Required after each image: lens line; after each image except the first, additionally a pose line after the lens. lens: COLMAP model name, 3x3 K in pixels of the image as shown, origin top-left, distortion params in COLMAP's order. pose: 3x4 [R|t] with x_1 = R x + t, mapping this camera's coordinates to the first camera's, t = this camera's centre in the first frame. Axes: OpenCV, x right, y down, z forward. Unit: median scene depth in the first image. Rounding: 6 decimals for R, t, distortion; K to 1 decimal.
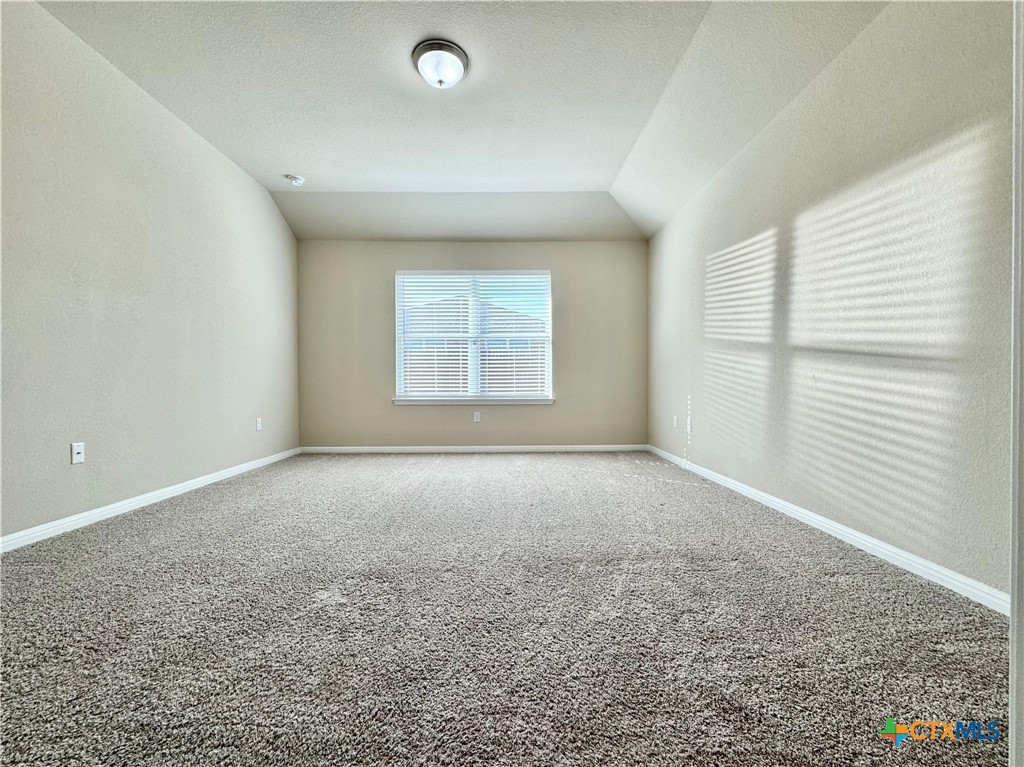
lens RADIAL K [[417.1, 0, 512.0], [0, 417.1, 392.8], [0, 0, 1]] dist [0.000744, 0.000106]
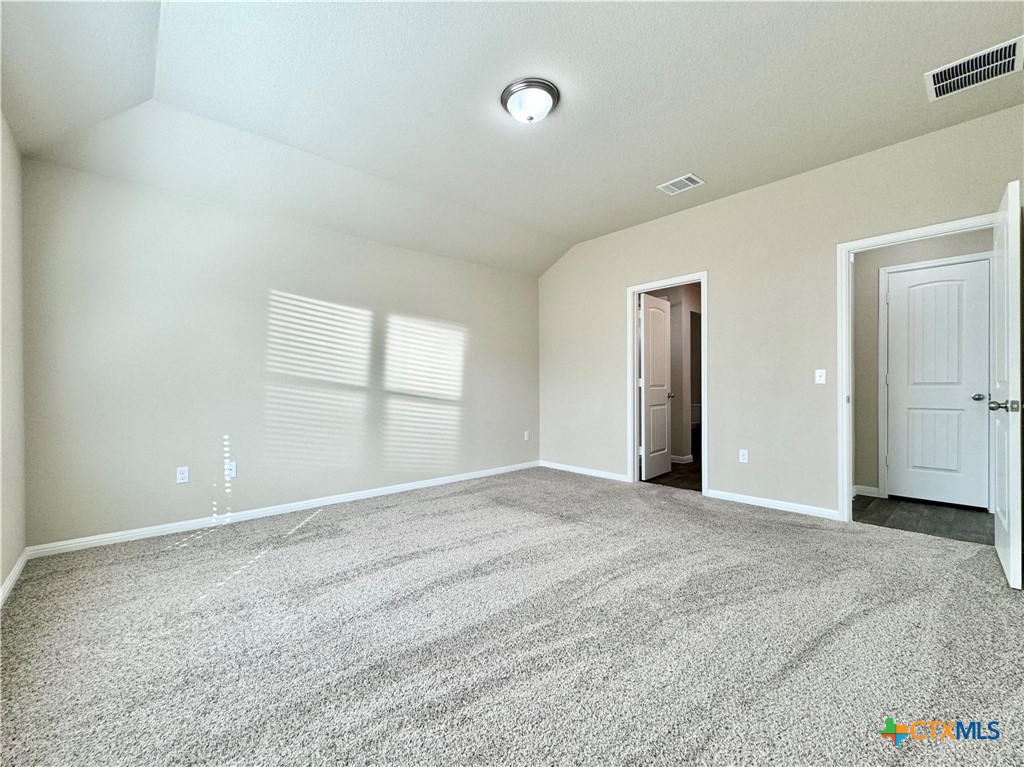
lens RADIAL K [[410.2, 0, 506.8], [0, 410.2, 383.8], [0, 0, 1]] dist [-0.001962, -0.000179]
pose [[-0.640536, 0.002742, 0.767924, -0.697454], [0.016106, 0.999822, 0.009864, -0.117365], [-0.767760, 0.018686, -0.640465, 1.342952]]
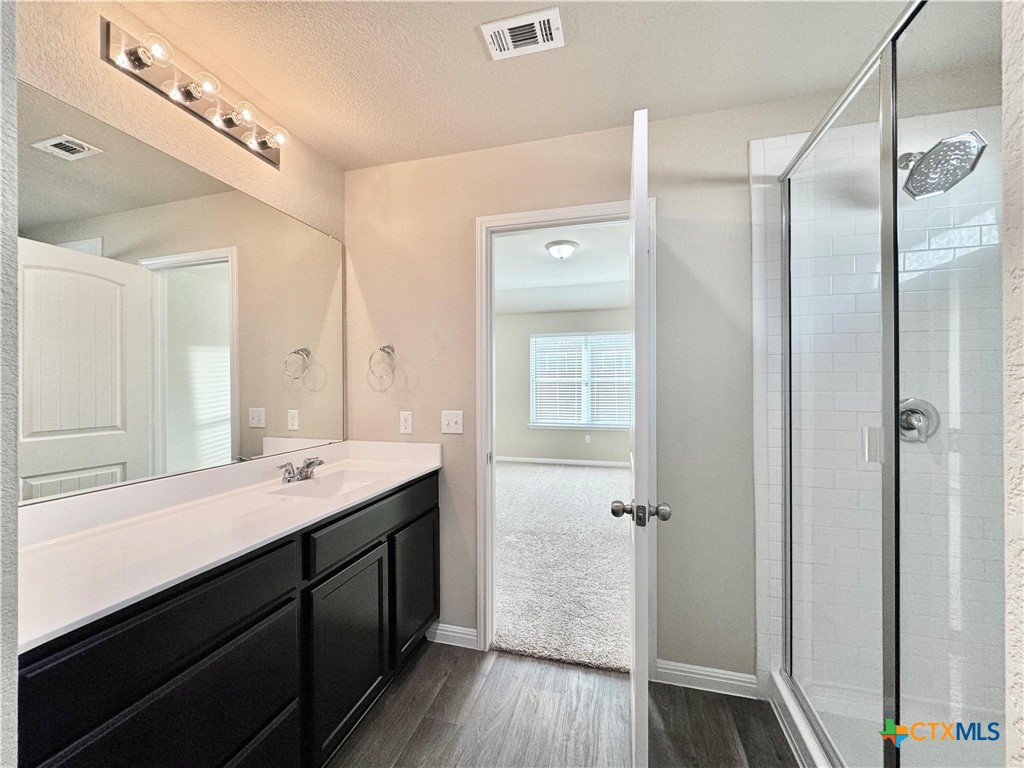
lens RADIAL K [[412.5, 0, 511.4], [0, 412.5, 385.5], [0, 0, 1]] dist [-0.000796, 0.000174]
pose [[0.957612, 0.001641, -0.288058, 0.100094], [-0.005633, 0.999899, -0.013029, -0.151442], [0.288007, 0.014099, 0.957524, -0.562843]]
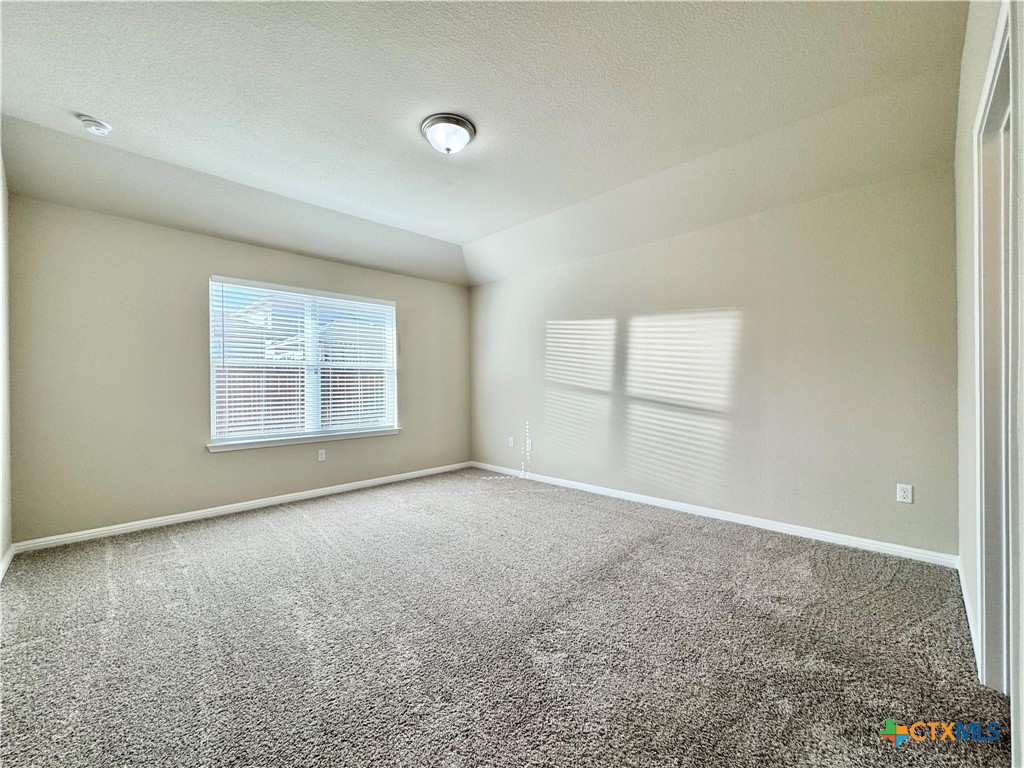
lens RADIAL K [[416.7, 0, 512.0], [0, 416.7, 384.0], [0, 0, 1]] dist [-0.001256, -0.000040]
pose [[0.715921, -0.002058, 0.698178, -0.632290], [0.018411, 0.999704, -0.015933, -0.111951], [-0.697938, 0.024261, 0.715747, 0.125750]]
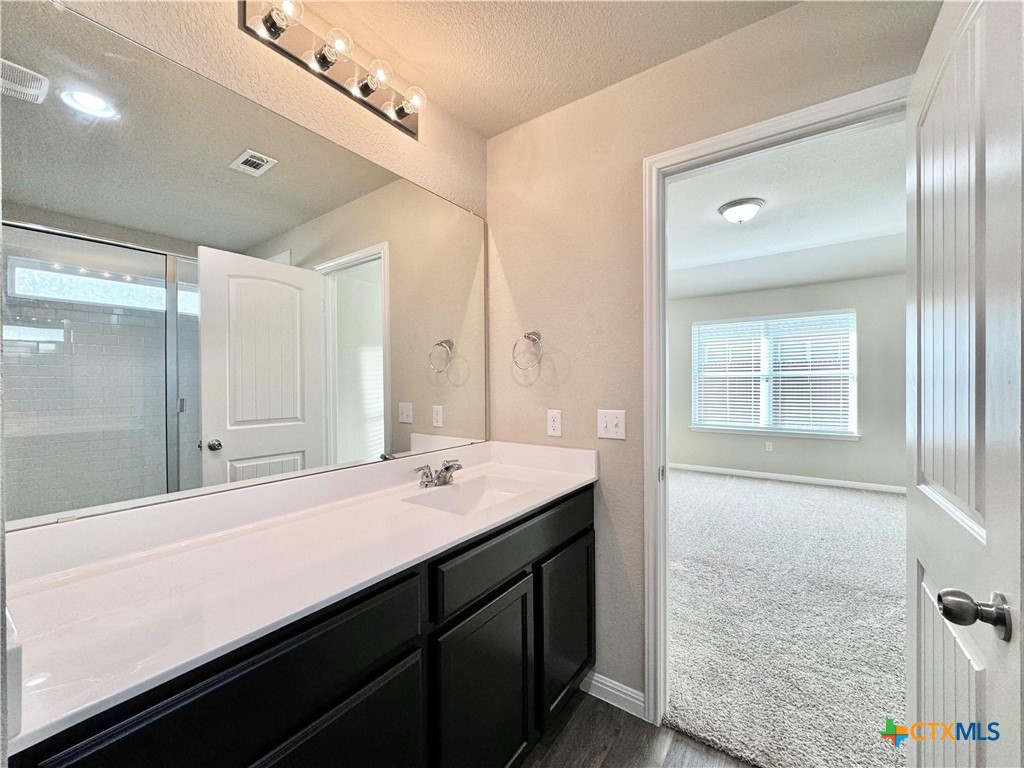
lens RADIAL K [[412.5, 0, 511.4], [0, 412.5, 385.5], [0, 0, 1]] dist [-0.000796, 0.000174]
pose [[0.802897, 0.003339, -0.596109, 0.029310], [-0.007733, 0.999959, -0.004814, -0.146761], [0.596068, 0.008475, 0.802889, -0.453128]]
